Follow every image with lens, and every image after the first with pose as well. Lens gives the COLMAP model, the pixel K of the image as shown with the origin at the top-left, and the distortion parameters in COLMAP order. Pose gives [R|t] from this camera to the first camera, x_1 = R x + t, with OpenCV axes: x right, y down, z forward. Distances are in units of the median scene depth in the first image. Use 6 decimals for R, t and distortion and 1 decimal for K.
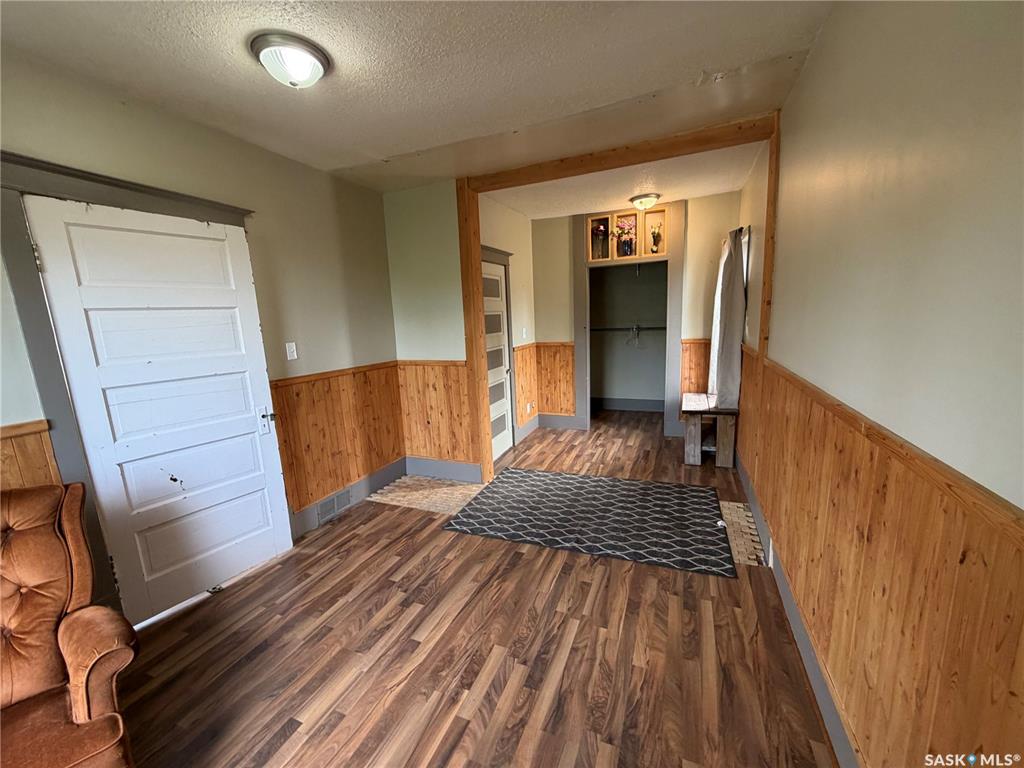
lens RADIAL K [[406.1, 0, 509.3], [0, 406.1, 385.0], [0, 0, 1]] dist [-0.000535, -0.000430]
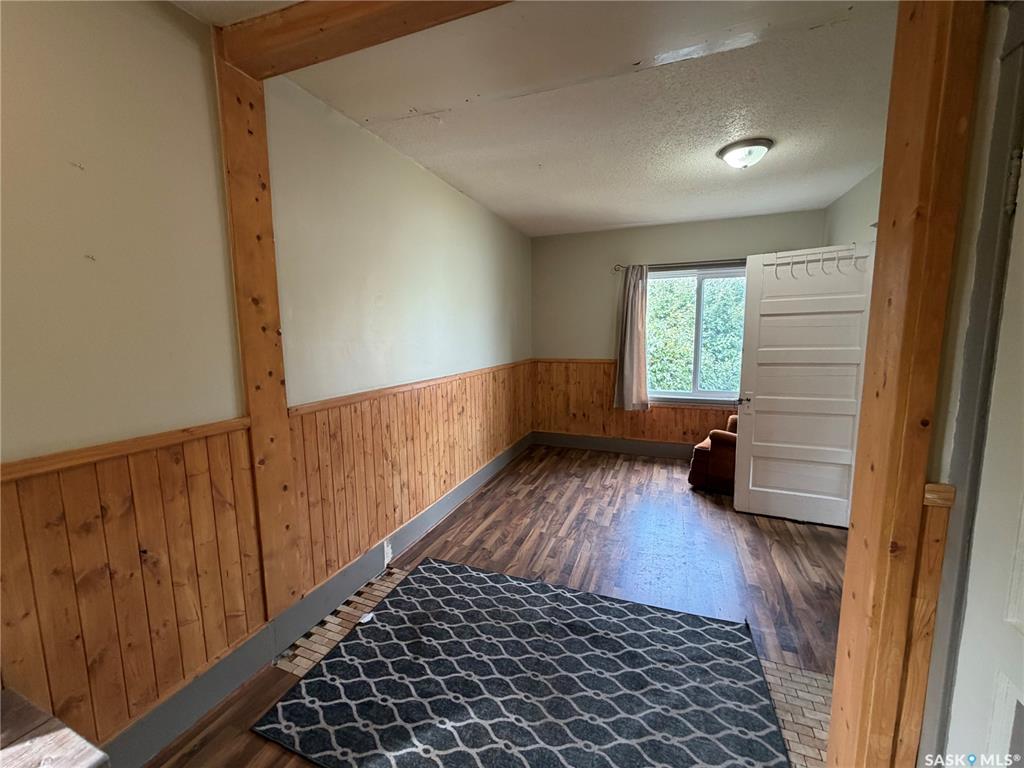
lens RADIAL K [[406.1, 0, 509.5], [0, 406.1, 382.9], [0, 0, 1]] dist [-0.000535, -0.000430]
pose [[-0.998183, 0.058298, -0.015254, 0.262115], [0.051352, 0.955371, 0.290911, -0.307339], [0.031533, 0.289599, -0.956628, 1.737972]]
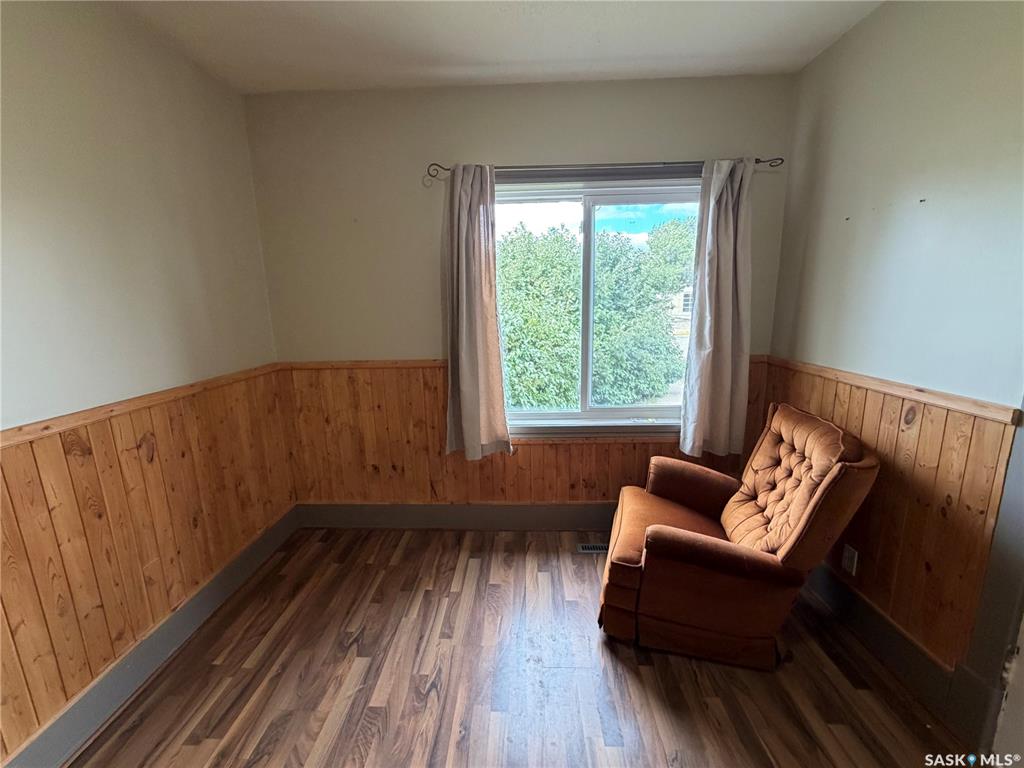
lens RADIAL K [[406.1, 0, 507.5], [0, 406.1, 381.5], [0, 0, 1]] dist [-0.000535, -0.000430]
pose [[-0.933361, 0.131166, -0.334114, -0.069101], [0.002366, 0.933067, 0.359694, -0.140325], [0.358930, 0.334935, -0.871199, 0.848284]]
